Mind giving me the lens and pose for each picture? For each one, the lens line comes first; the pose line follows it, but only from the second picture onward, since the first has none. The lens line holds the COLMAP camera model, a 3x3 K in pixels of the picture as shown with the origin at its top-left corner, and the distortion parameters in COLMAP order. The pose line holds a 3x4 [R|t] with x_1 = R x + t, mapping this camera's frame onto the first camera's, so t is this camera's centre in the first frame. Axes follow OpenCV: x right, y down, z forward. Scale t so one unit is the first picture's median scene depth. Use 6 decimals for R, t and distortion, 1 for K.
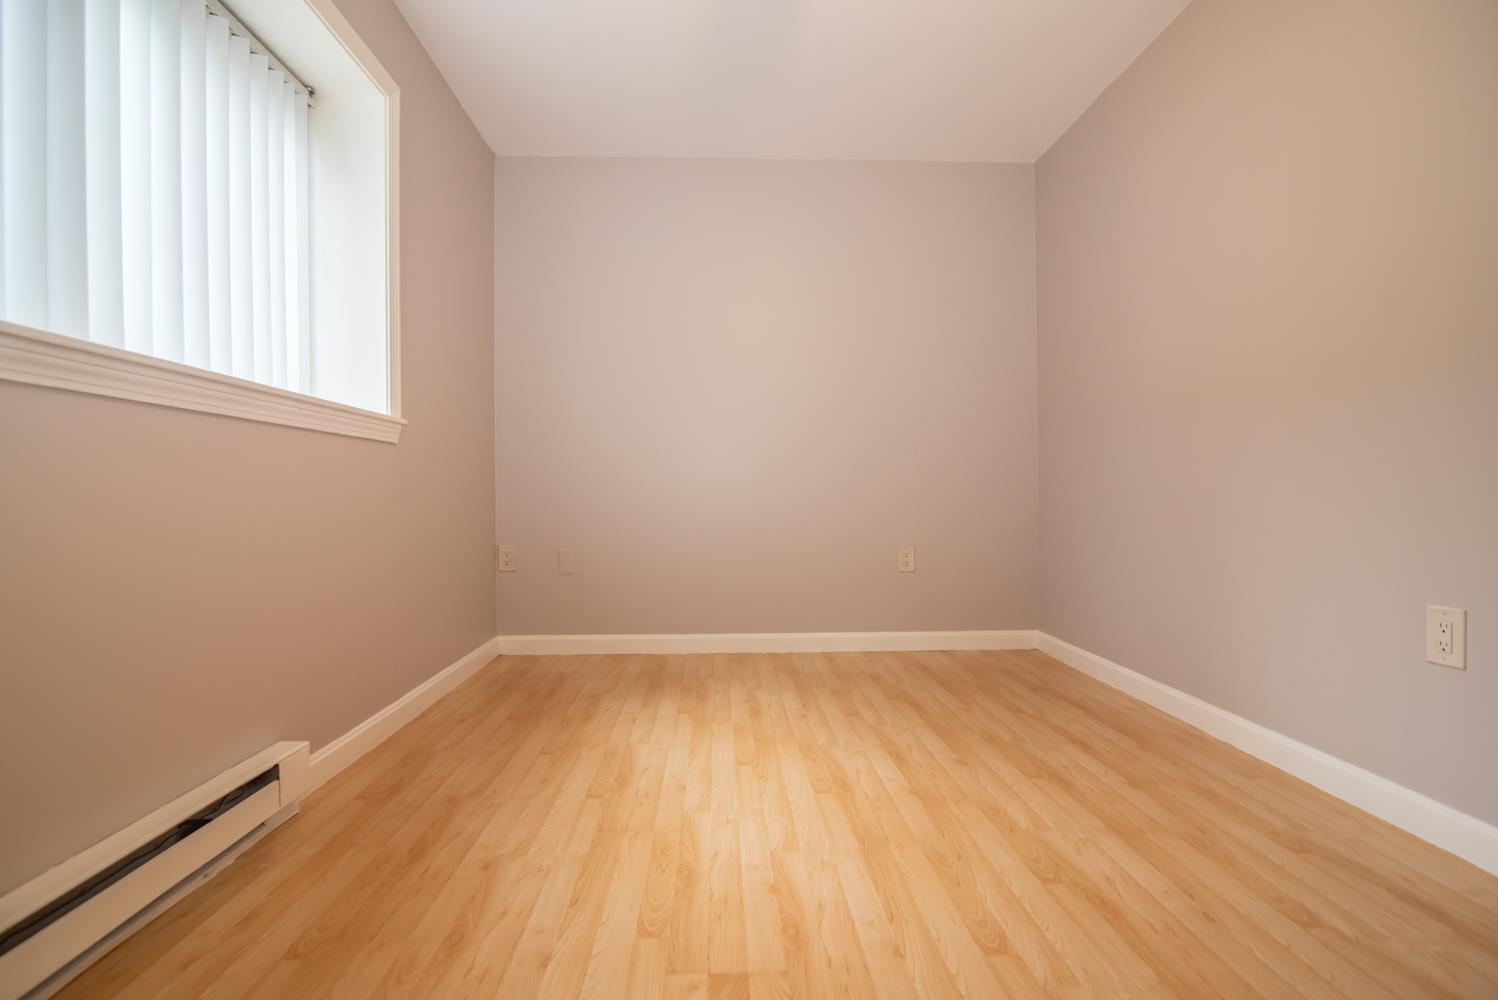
lens RADIAL K [[687.4, 0, 744.9], [0, 687.4, 503.8], [0, 0, 1]] dist [-0.020636, 0.000855]
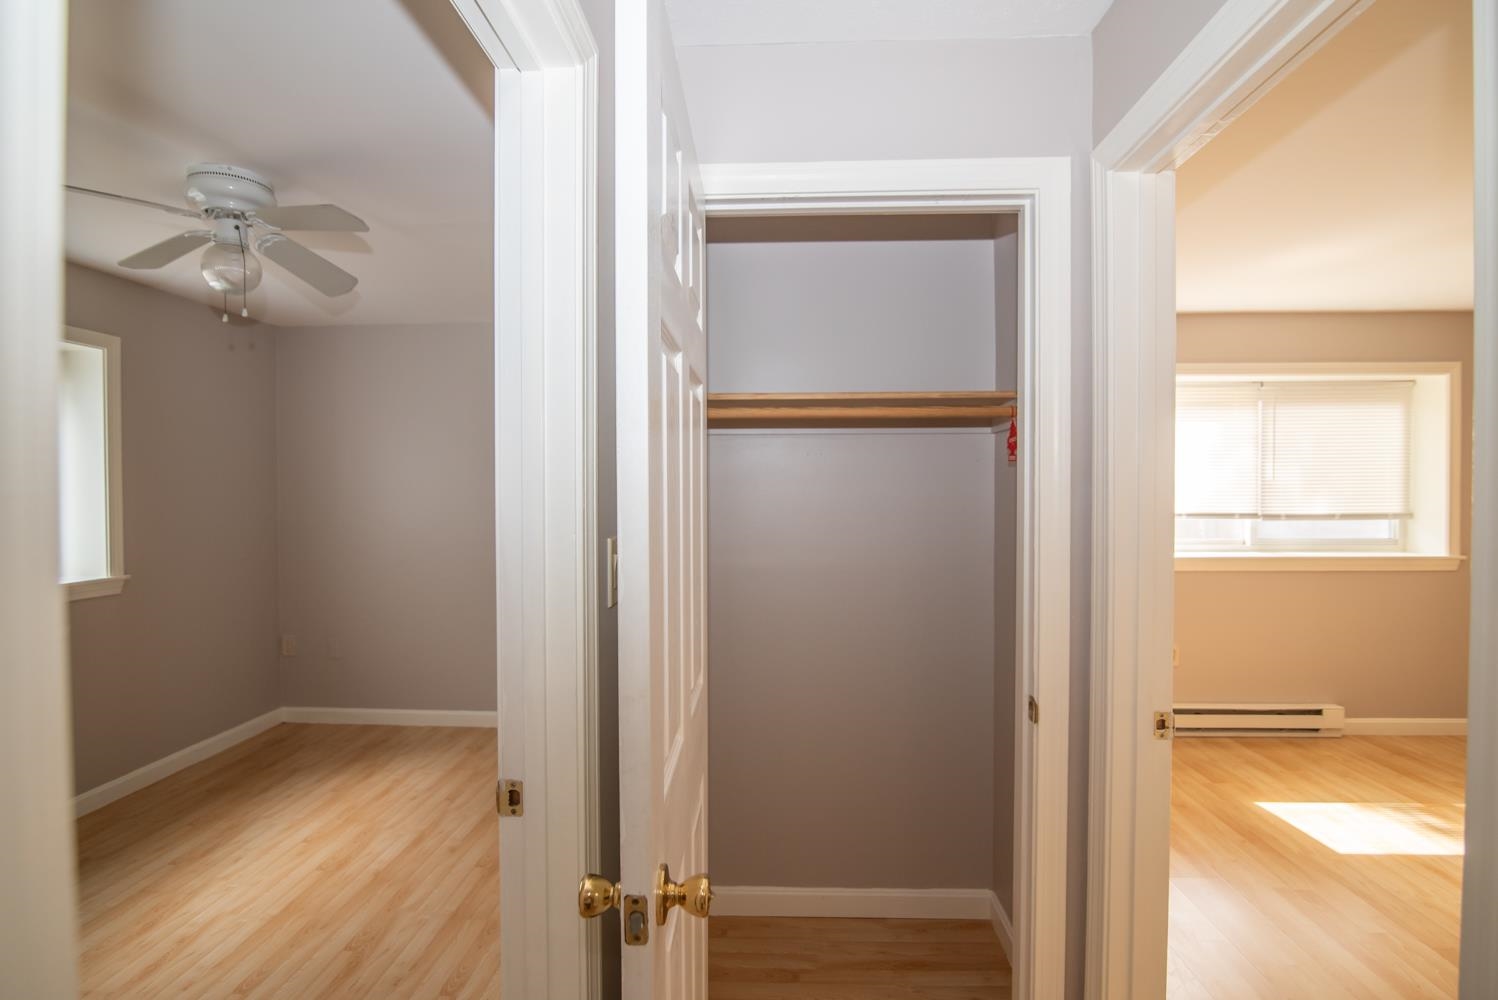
lens RADIAL K [[704.4, 0, 746.6], [0, 704.4, 504.0], [0, 0, 1]] dist [-0.020592, 0.001294]
pose [[0.995551, 0.000192, -0.094223, 1.045733], [0.000503, 0.999973, 0.007352, -0.327095], [0.094221, -0.007367, 0.995524, -0.334718]]
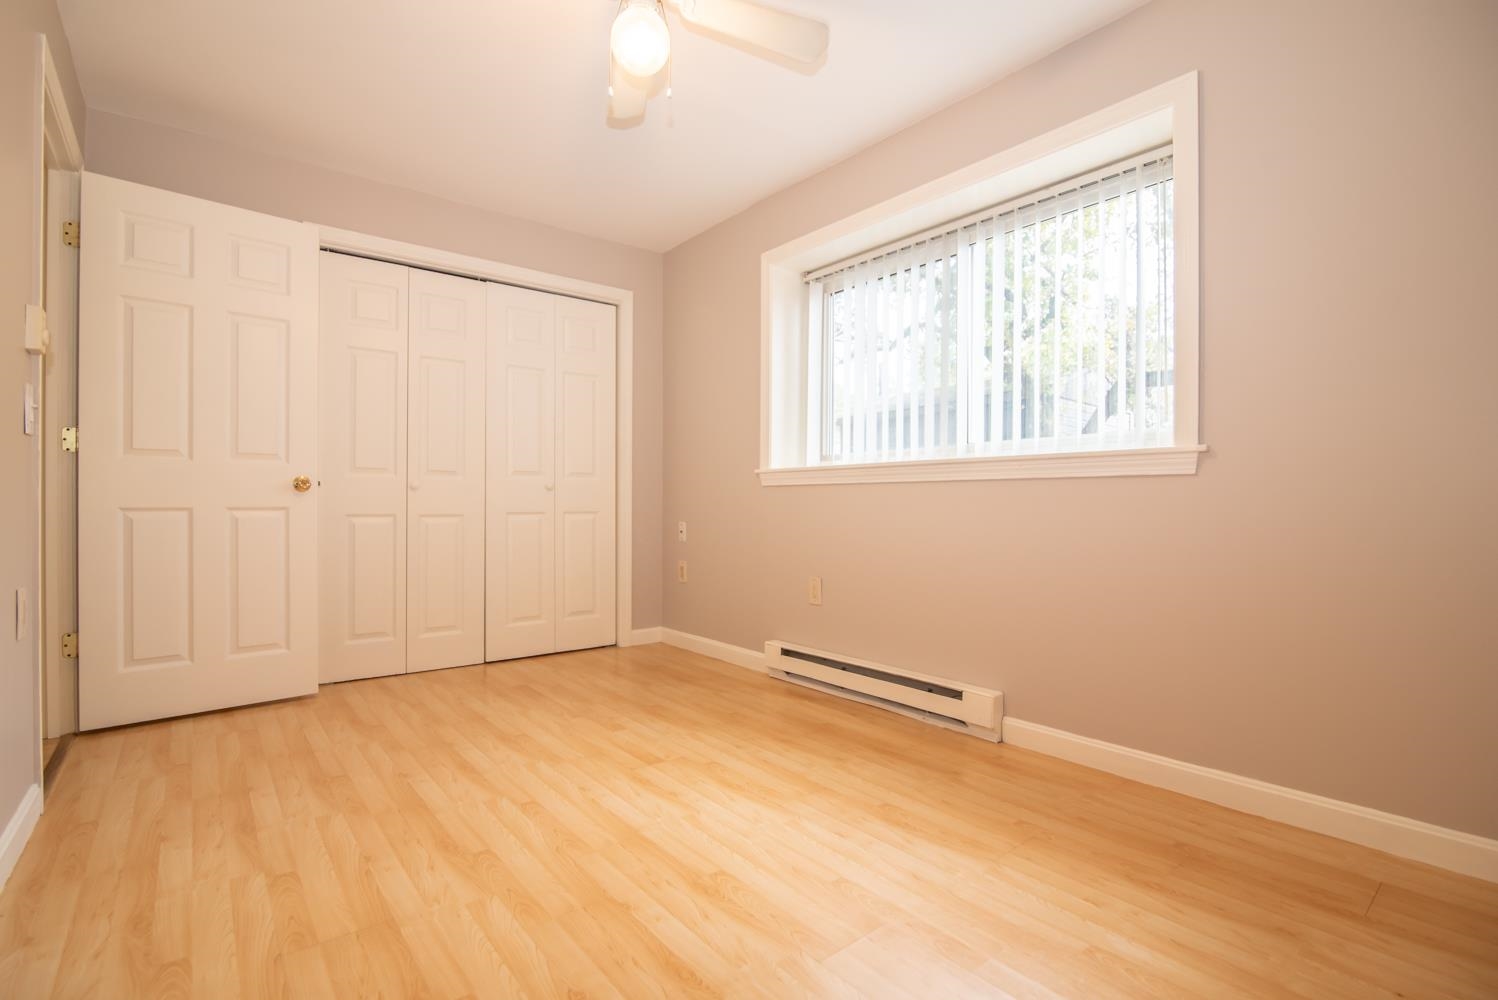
lens RADIAL K [[687.4, 0, 744.9], [0, 687.4, 503.8], [0, 0, 1]] dist [-0.020636, 0.000855]
pose [[-0.801124, 0.001540, -0.598496, 0.563267], [-0.007459, 0.999893, 0.012557, -0.065851], [0.598452, 0.014524, -0.801027, 1.578864]]
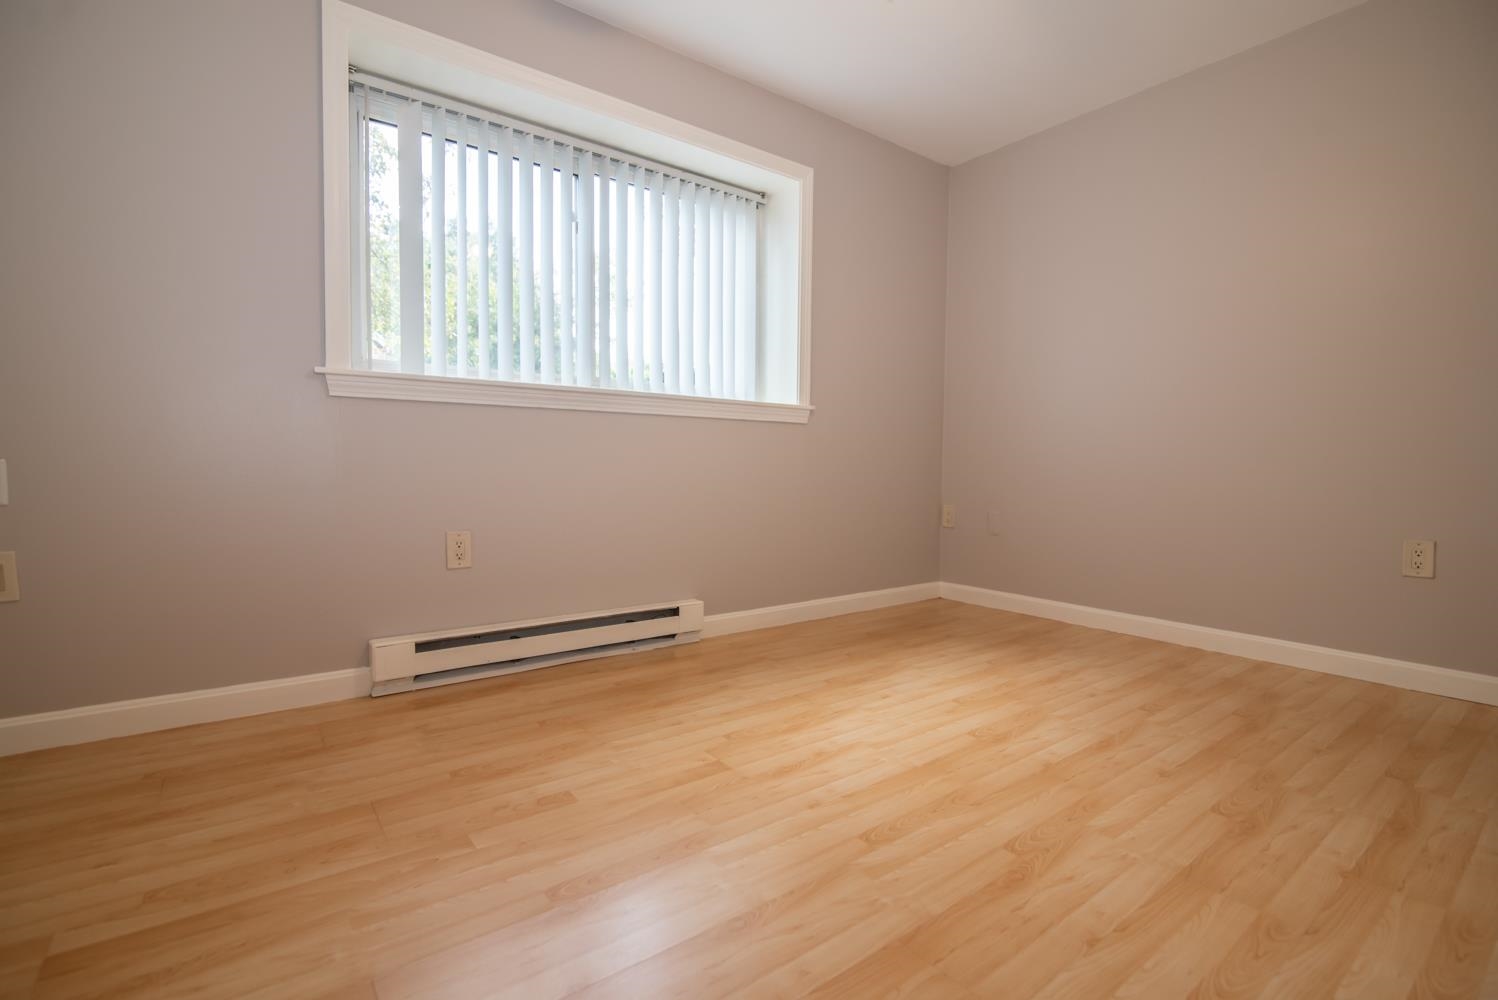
lens RADIAL K [[688.5, 0, 746.8], [0, 688.5, 504.8], [0, 0, 1]] dist [-0.019000, 0.000272]
pose [[0.569557, 0.057840, -0.819914, 0.708510], [-0.023340, 0.998257, 0.054207, 0.007182], [0.821621, -0.011737, 0.569914, 0.087580]]
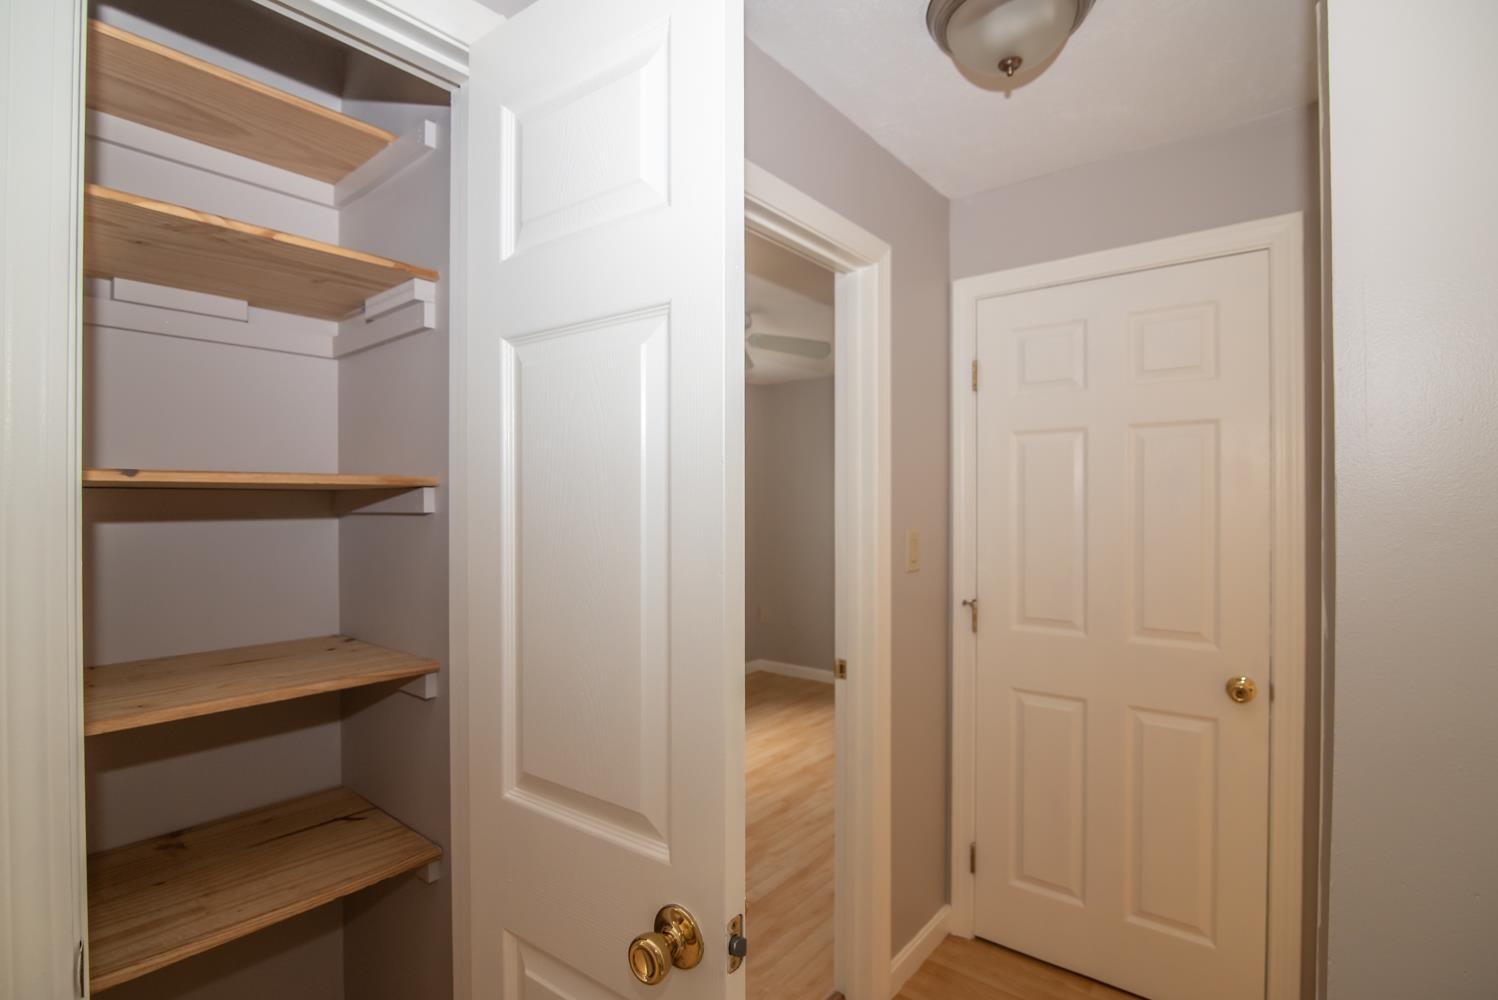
lens RADIAL K [[704.4, 0, 746.6], [0, 704.4, 504.0], [0, 0, 1]] dist [-0.020592, 0.001294]
pose [[0.750266, -0.000249, -0.661136, 1.382038], [-0.009977, 0.999882, -0.011698, -0.318072], [0.661061, 0.015373, 0.750175, -0.665239]]
